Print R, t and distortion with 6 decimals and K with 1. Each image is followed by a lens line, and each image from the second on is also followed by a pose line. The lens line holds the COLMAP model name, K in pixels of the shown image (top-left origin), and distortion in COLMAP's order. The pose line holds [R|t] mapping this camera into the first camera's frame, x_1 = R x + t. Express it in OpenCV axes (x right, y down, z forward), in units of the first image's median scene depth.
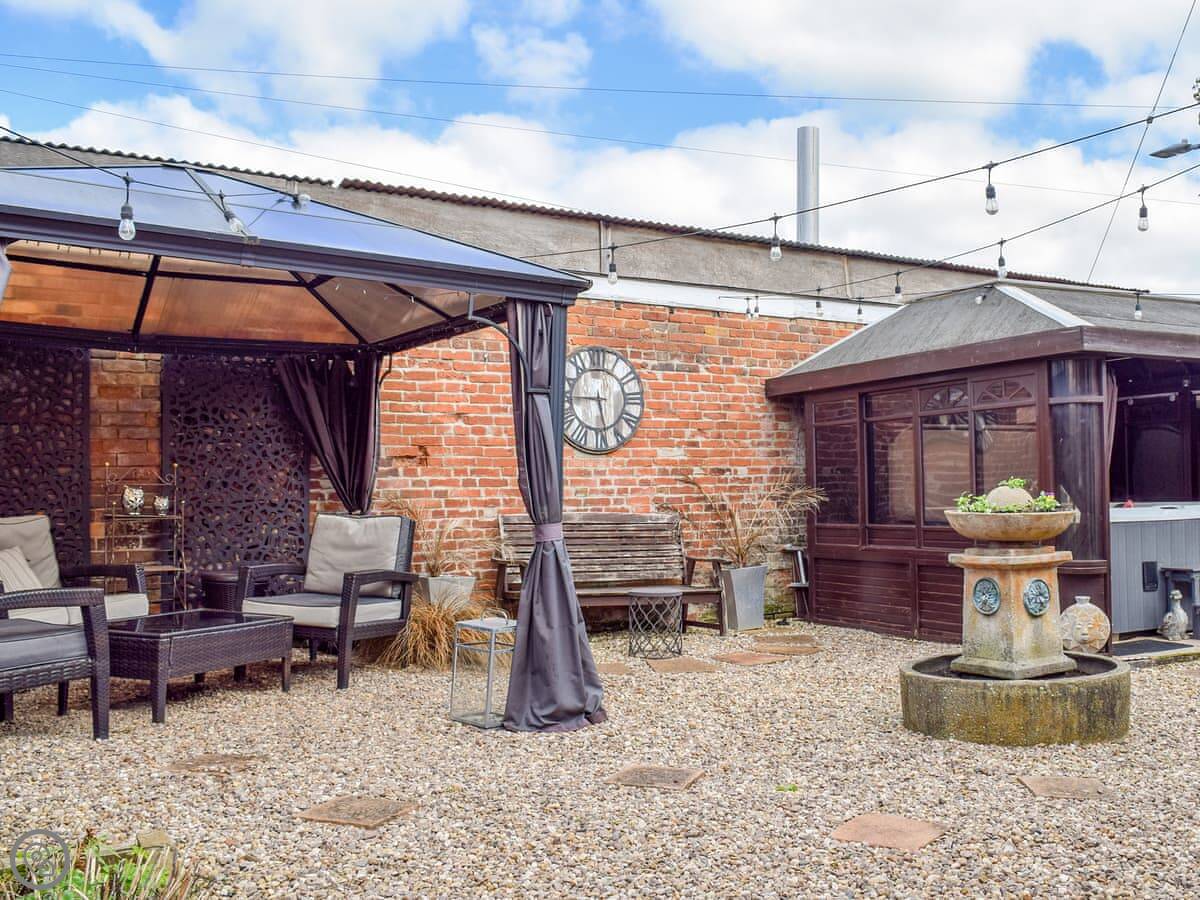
lens RADIAL K [[1055.3, 0, 600.1], [0, 1055.3, 467.6], [0, 0, 1]] dist [-0.032448, 0.004600]
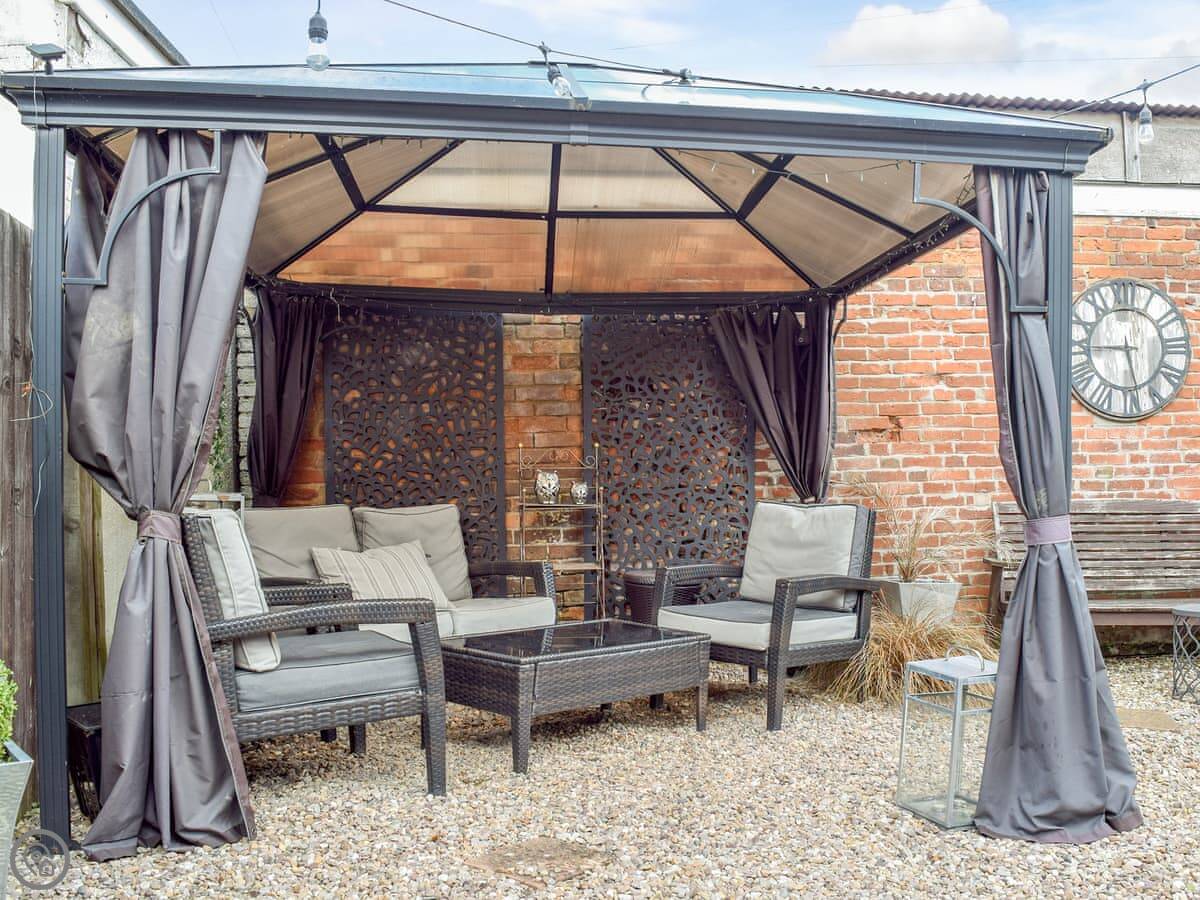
lens RADIAL K [[1196.4, 0, 628.2], [0, 1196.4, 488.8], [0, 0, 1]] dist [-0.101411, 0.005795]
pose [[0.919663, -0.005988, -0.392664, -0.000736], [0.019127, 0.999380, 0.029557, 0.004705], [0.392243, -0.034693, 0.919207, 0.112392]]
